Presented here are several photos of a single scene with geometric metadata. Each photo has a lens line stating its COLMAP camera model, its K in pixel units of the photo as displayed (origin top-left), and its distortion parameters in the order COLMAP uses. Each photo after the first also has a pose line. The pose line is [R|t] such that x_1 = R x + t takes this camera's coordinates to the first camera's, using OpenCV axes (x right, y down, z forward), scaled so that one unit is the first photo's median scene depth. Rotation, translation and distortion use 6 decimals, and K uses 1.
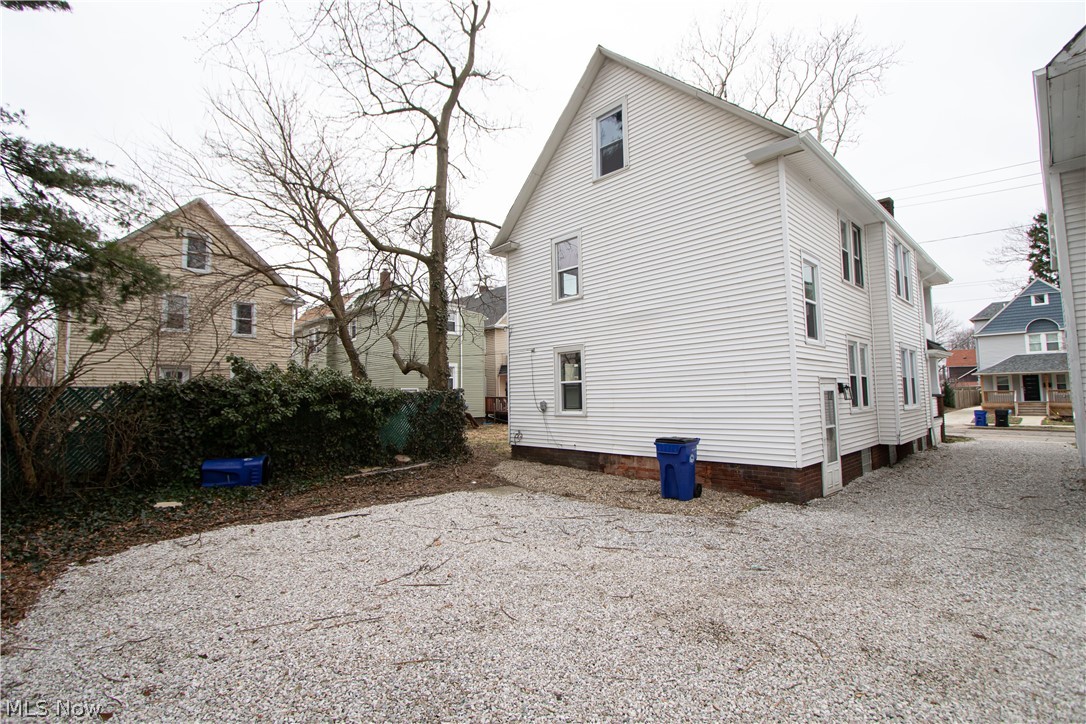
lens RADIAL K [[506.6, 0, 543.0], [0, 506.6, 362.0], [0, 0, 1]] dist [-0.000200, -0.000277]
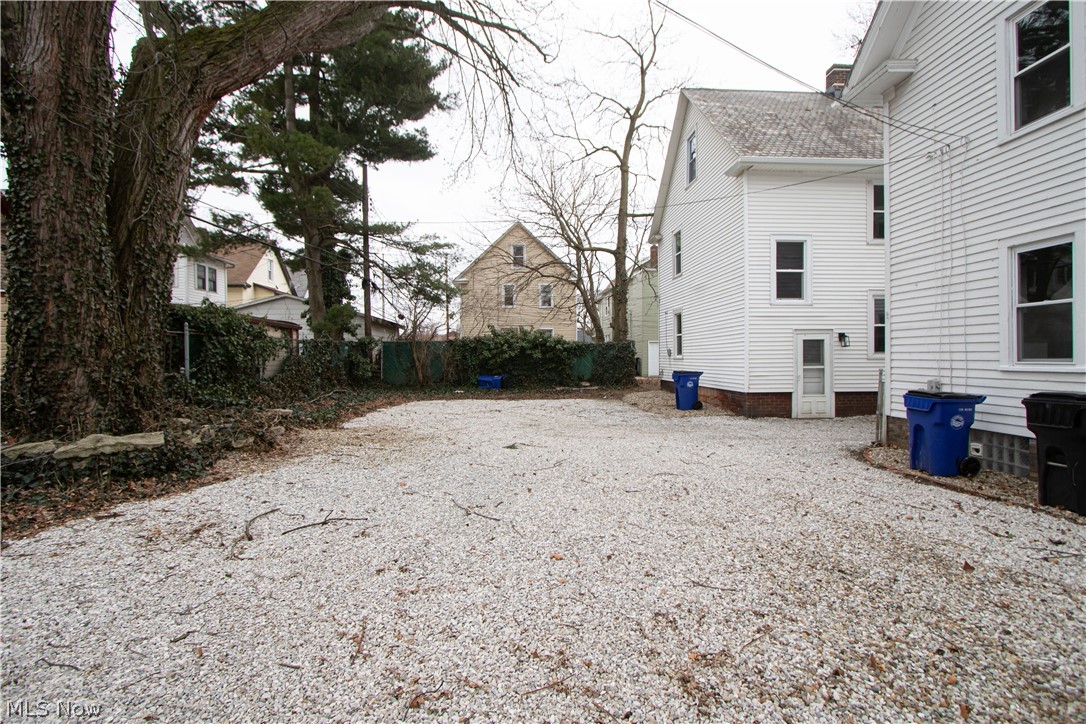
lens RADIAL K [[506.6, 0, 543.0], [0, 506.6, 362.0], [0, 0, 1]] dist [-0.000200, -0.000277]
pose [[0.765676, 0.018035, -0.642974, 0.840407], [0.042260, 0.996037, 0.078263, -0.014936], [0.641837, -0.087096, 0.761879, -0.406474]]
